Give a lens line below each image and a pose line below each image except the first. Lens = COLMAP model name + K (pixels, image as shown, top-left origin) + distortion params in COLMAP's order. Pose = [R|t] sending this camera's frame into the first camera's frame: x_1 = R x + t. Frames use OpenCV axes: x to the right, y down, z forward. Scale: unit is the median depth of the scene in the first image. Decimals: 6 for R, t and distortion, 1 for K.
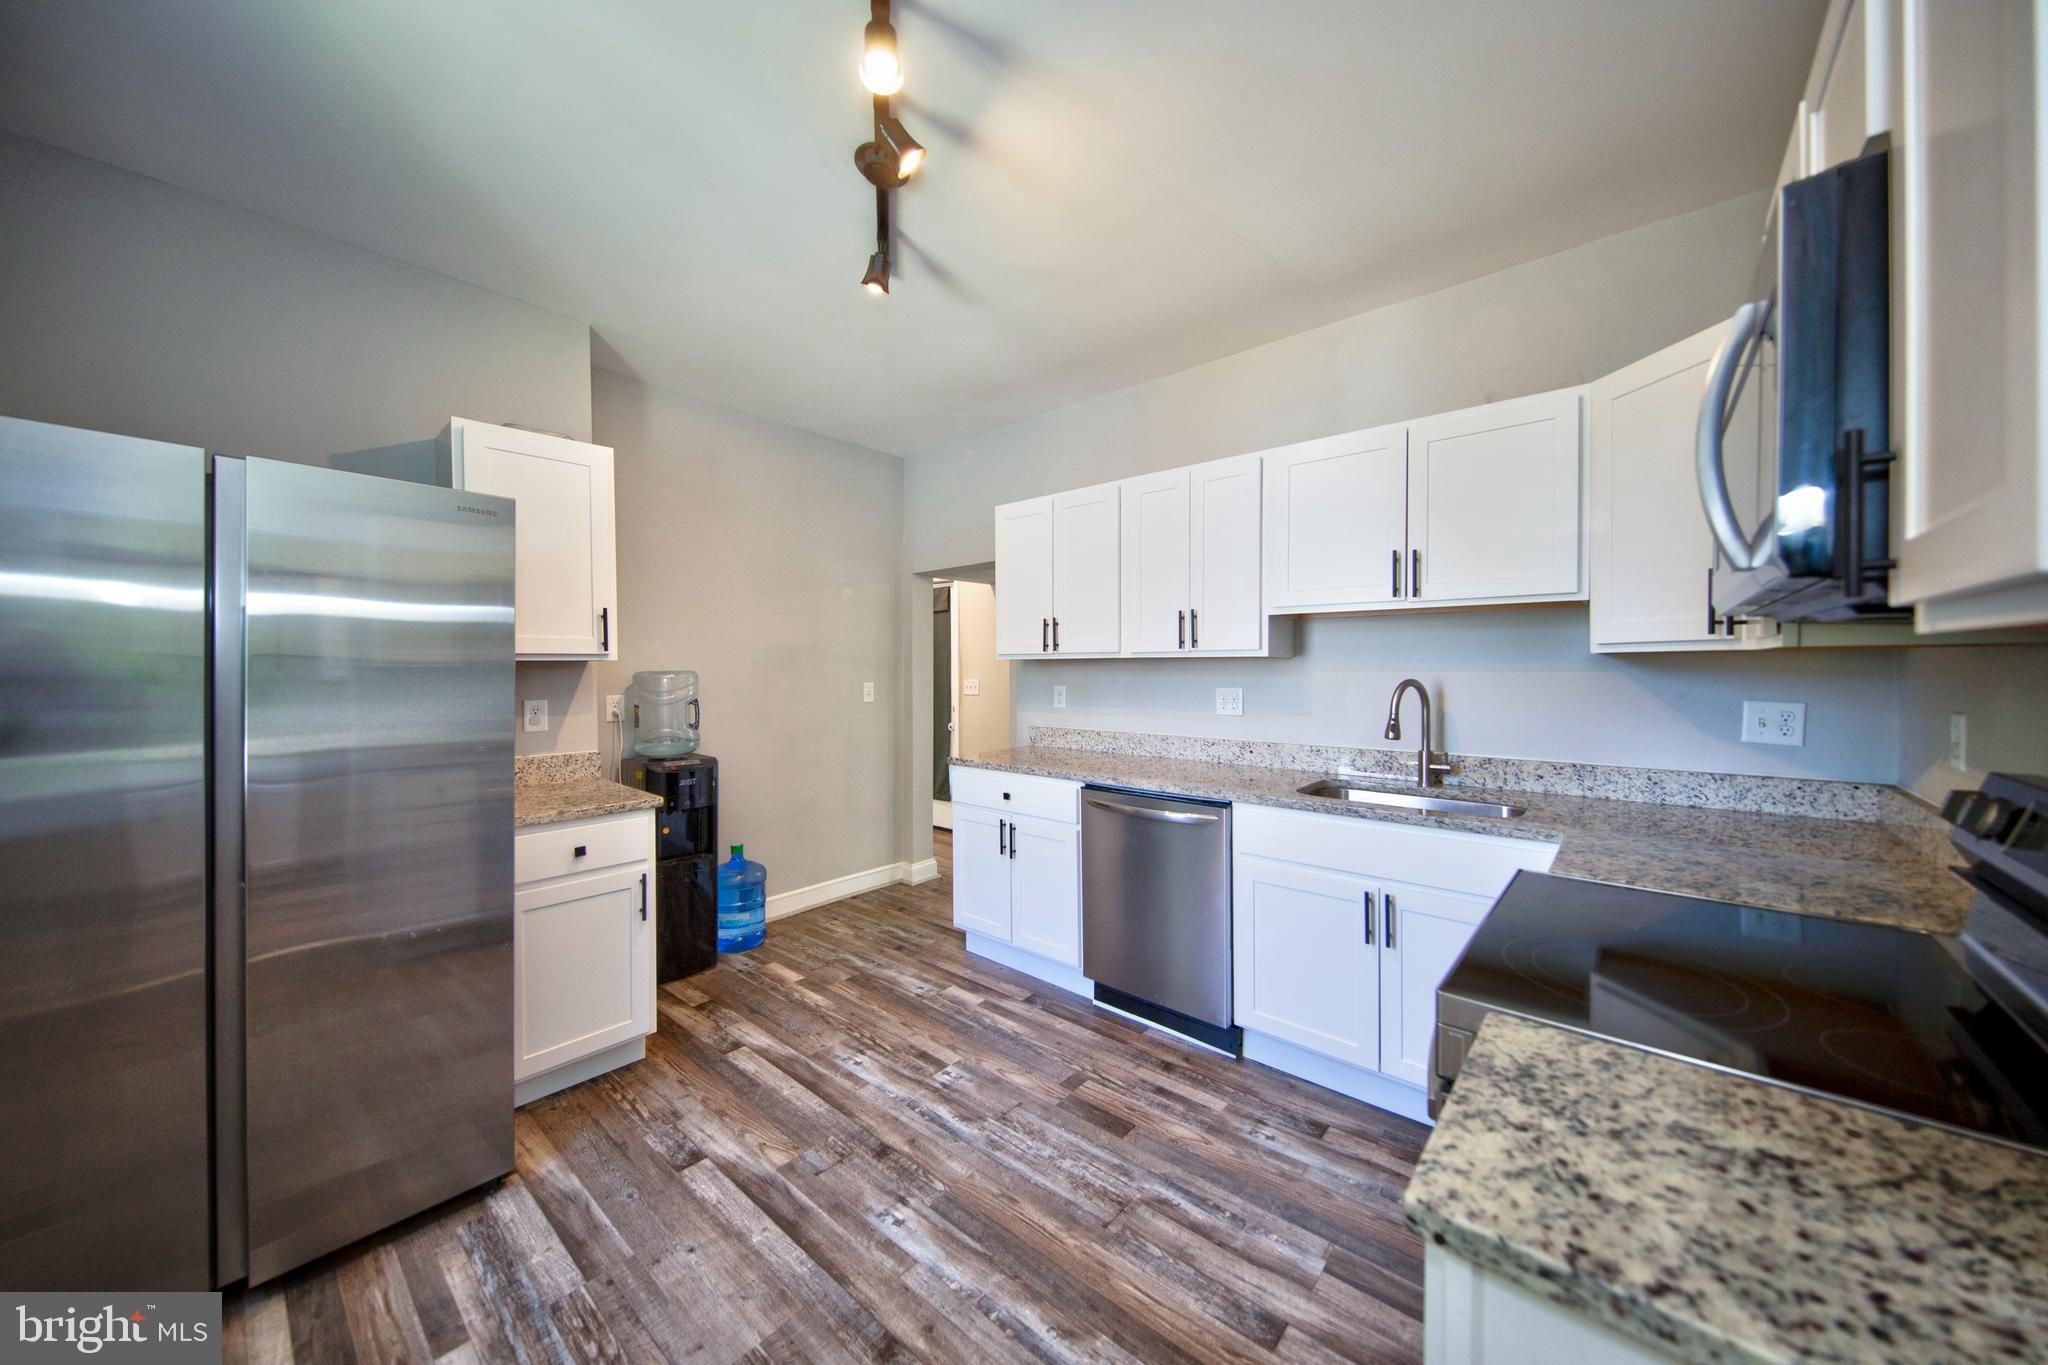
lens RADIAL K [[714.5, 0, 1019.5], [0, 714.5, 675.9], [0, 0, 1]] dist [0.000223, -0.000173]
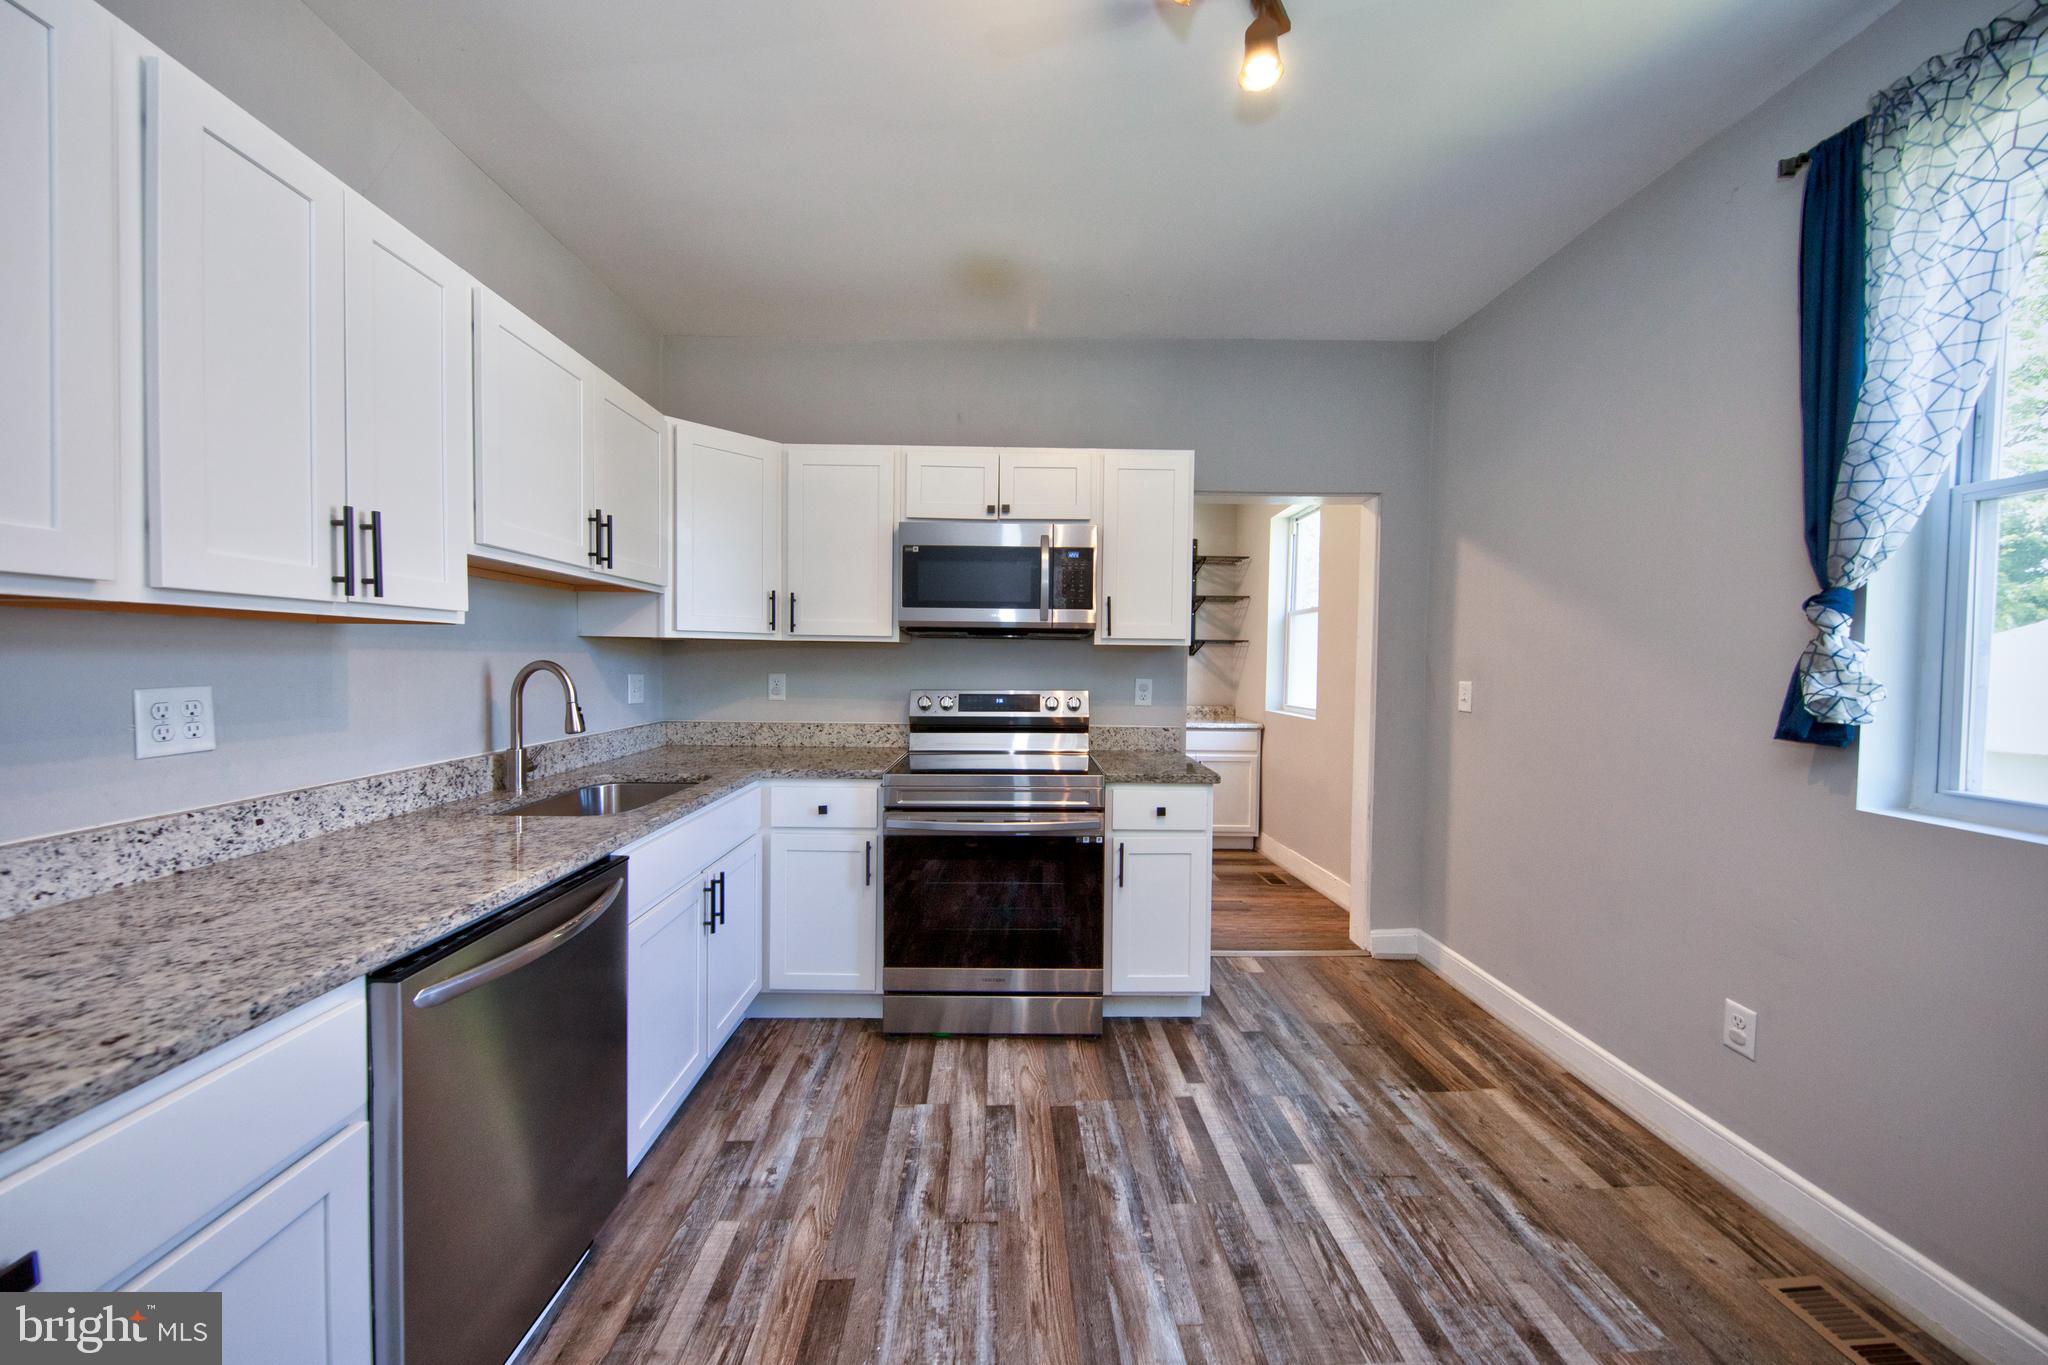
lens RADIAL K [[714.5, 0, 1019.5], [0, 714.5, 675.9], [0, 0, 1]] dist [0.000223, -0.000173]
pose [[-0.678453, -0.023288, 0.734275, -0.576340], [0.001595, 0.999448, 0.033172, -0.006186], [-0.734642, 0.023677, -0.678041, 1.555350]]
